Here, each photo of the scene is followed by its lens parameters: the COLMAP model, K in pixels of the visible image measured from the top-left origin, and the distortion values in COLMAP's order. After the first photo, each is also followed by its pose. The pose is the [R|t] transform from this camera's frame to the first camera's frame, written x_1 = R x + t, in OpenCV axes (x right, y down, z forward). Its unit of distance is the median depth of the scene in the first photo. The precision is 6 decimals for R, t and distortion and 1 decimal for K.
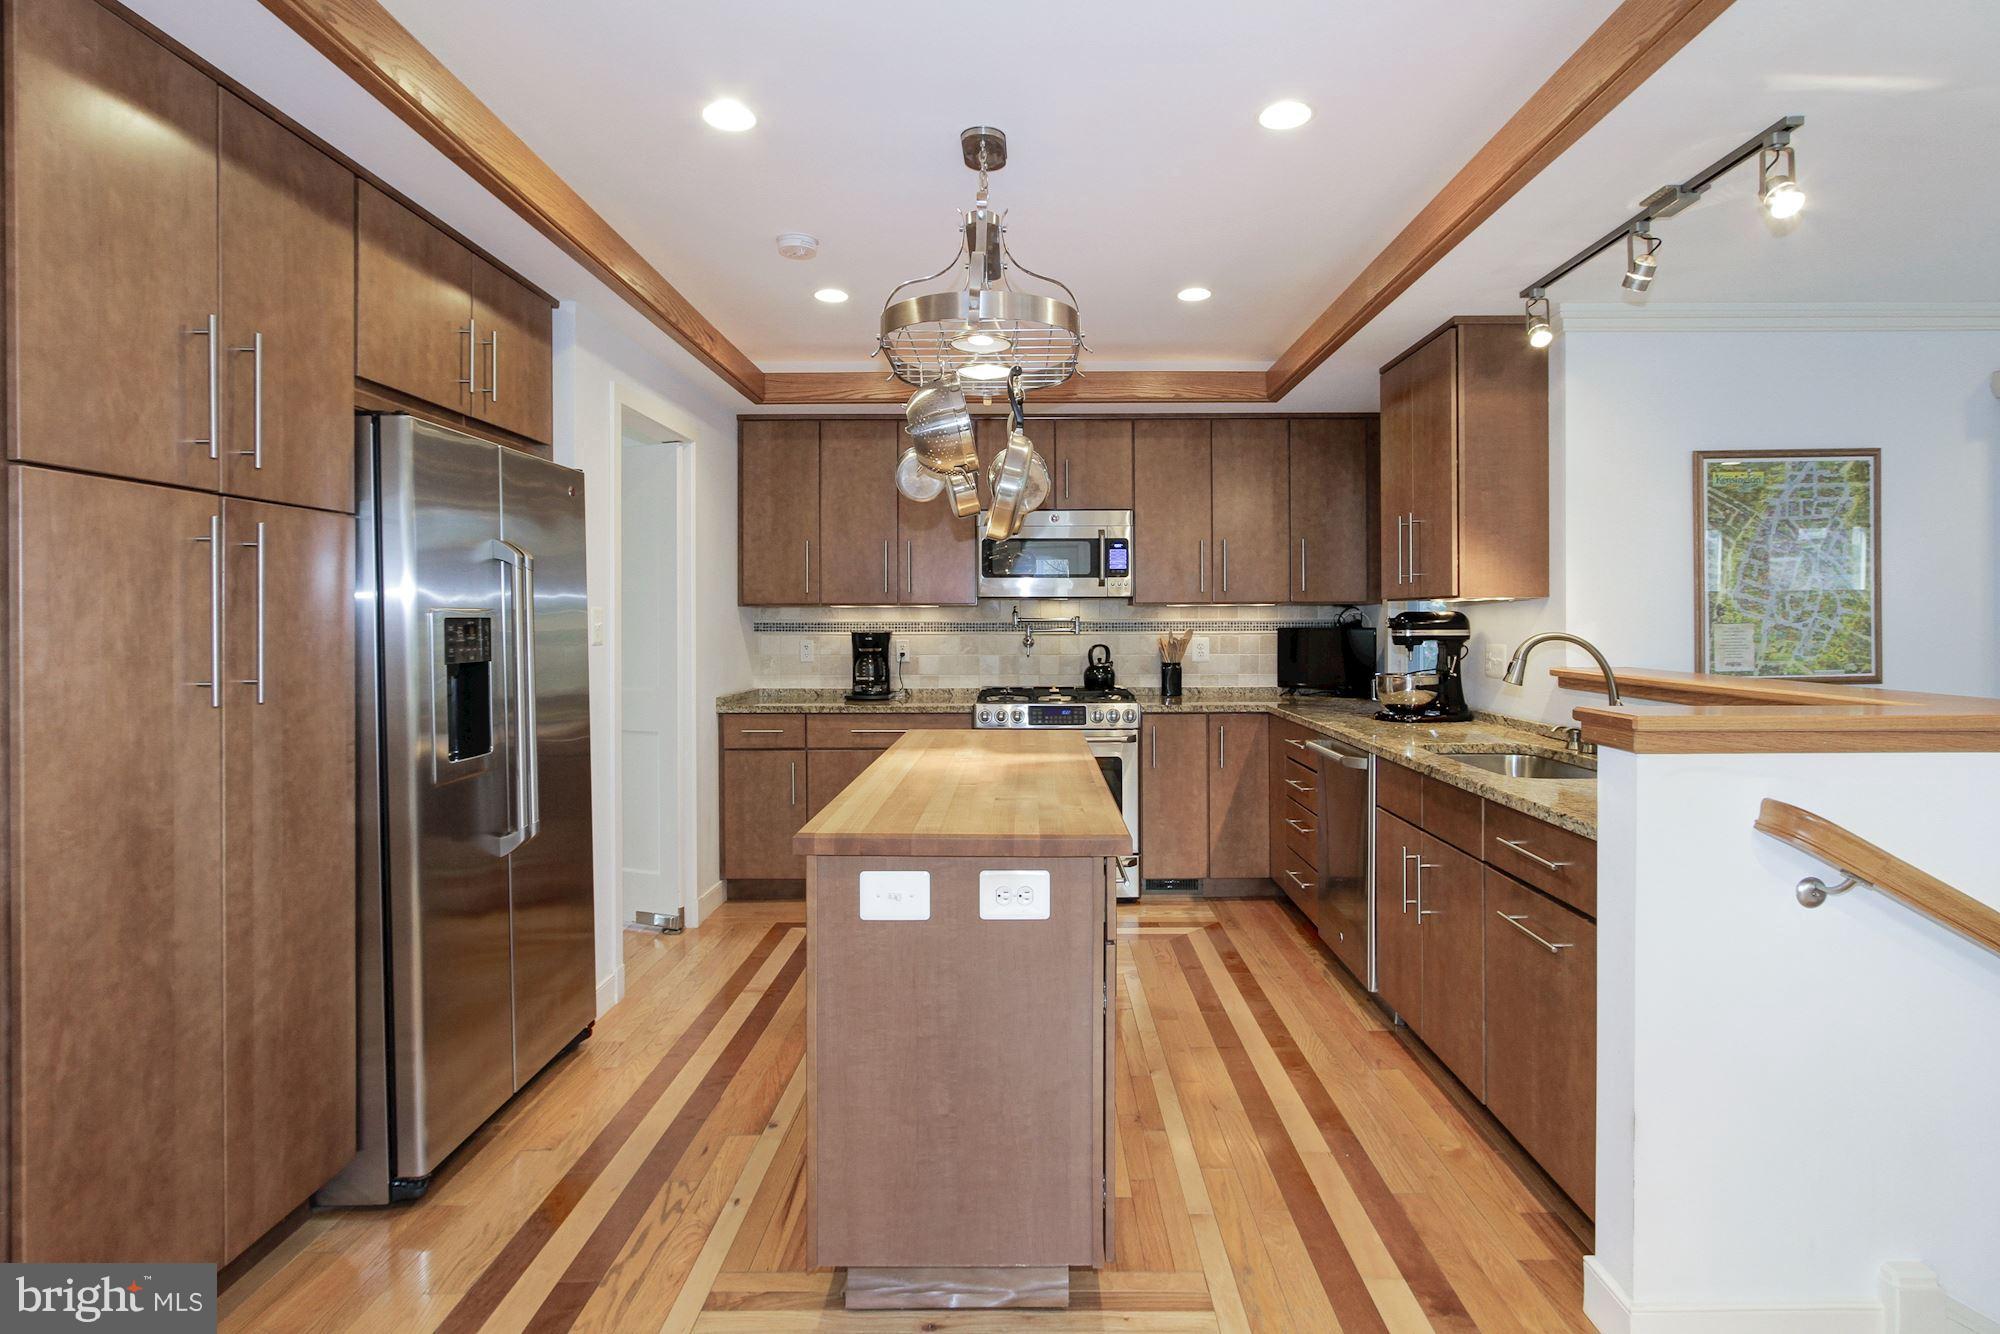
lens RADIAL K [[967.6, 0, 1000.8], [0, 967.6, 623.0], [0, 0, 1]] dist [-0.003340, -0.000070]
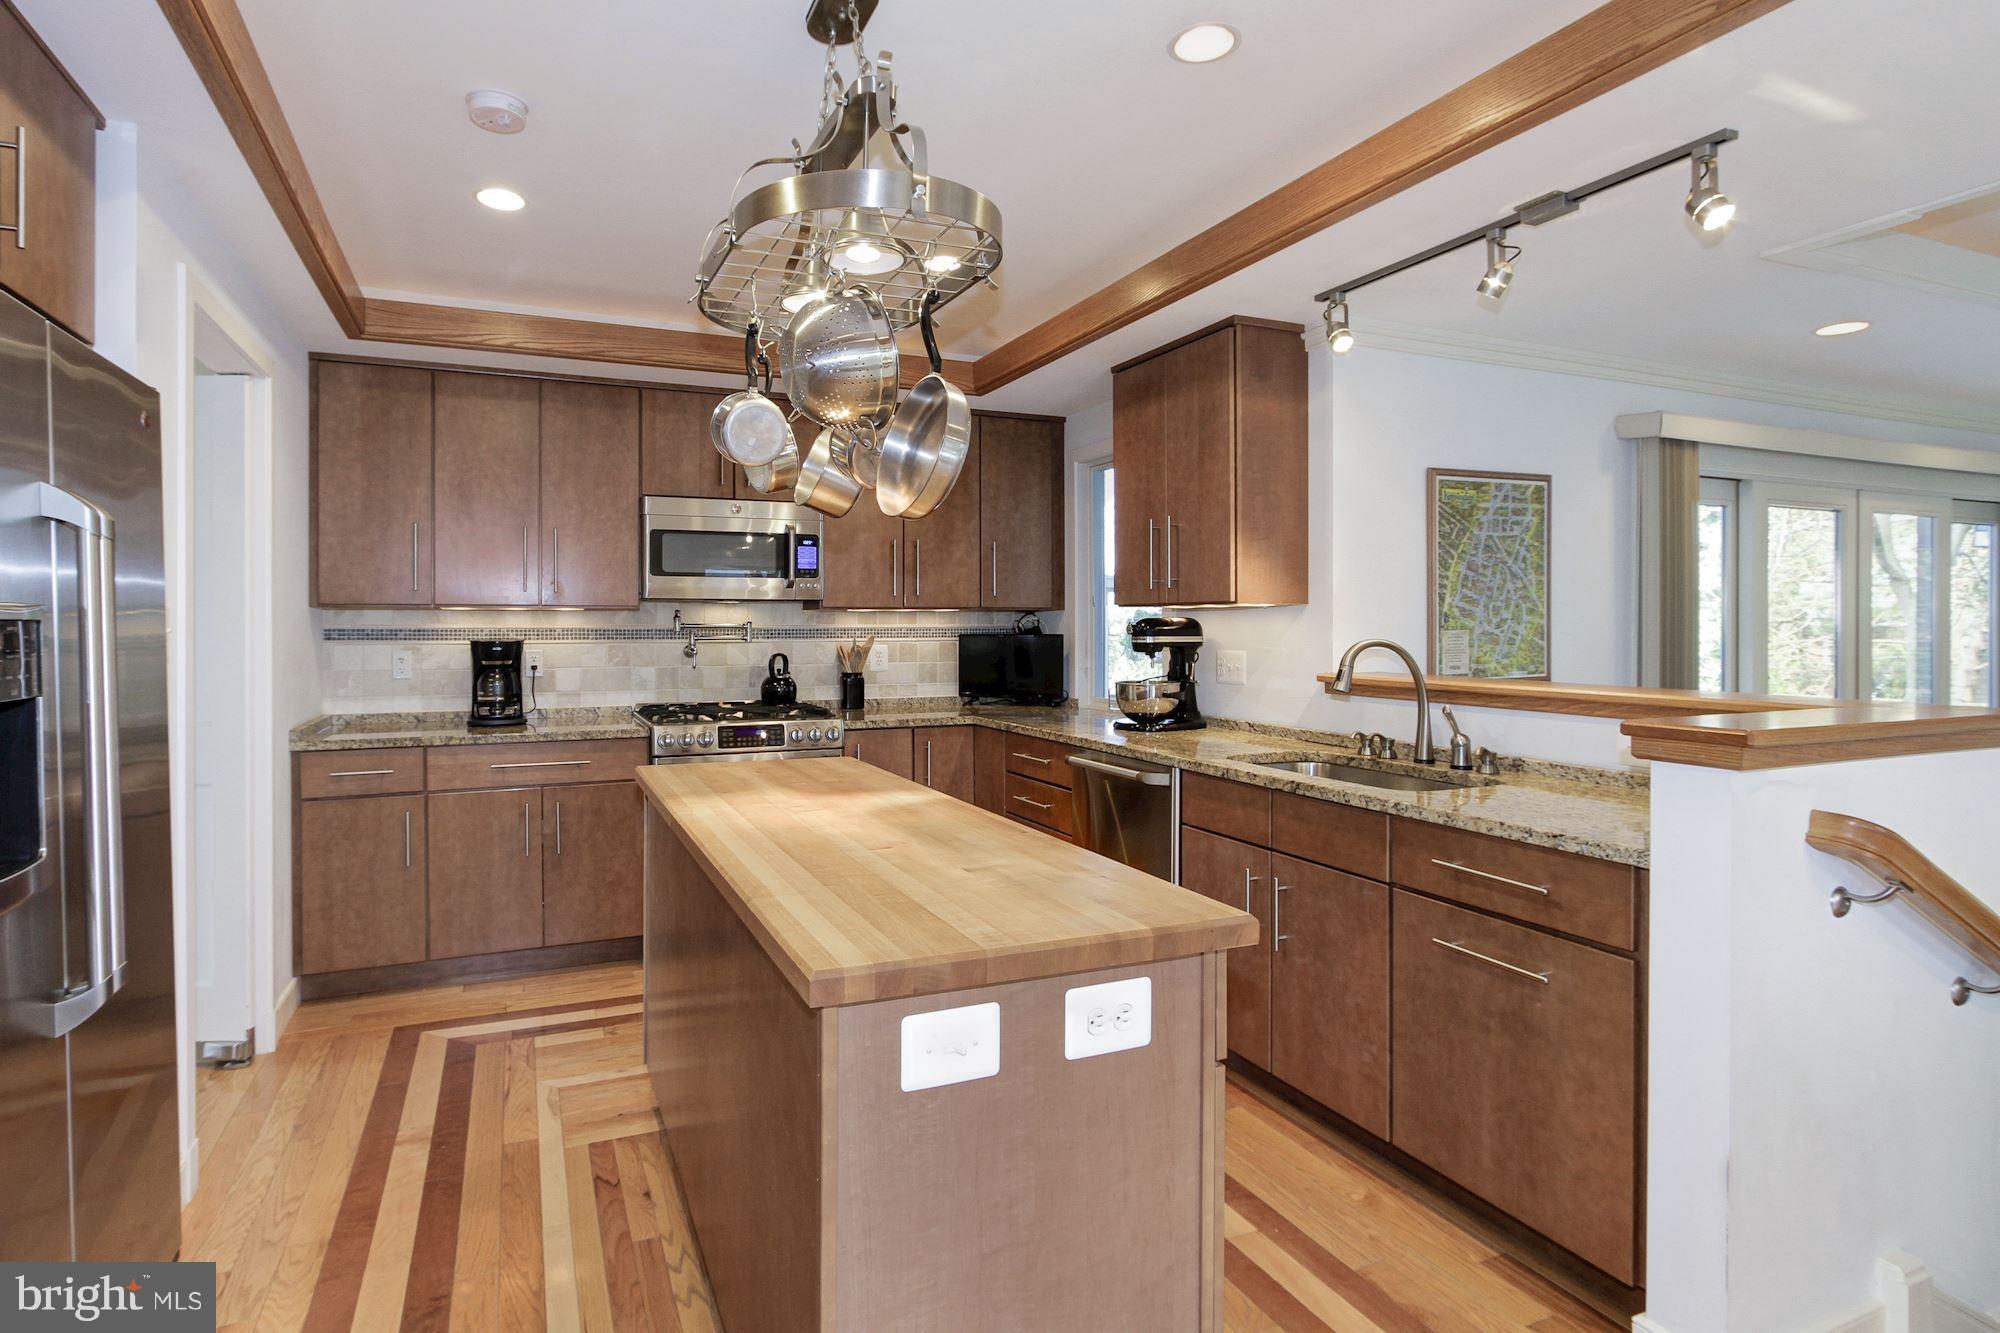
lens RADIAL K [[989.2, 0, 949.0], [0, 989.2, 629.7], [0, 0, 1]] dist [-0.003501, 0.000838]
pose [[0.927754, 0.000132, 0.373193, -0.135063], [-0.000184, 1.000000, 0.000106, 0.000227], [-0.373193, -0.000167, 0.927754, 0.143109]]
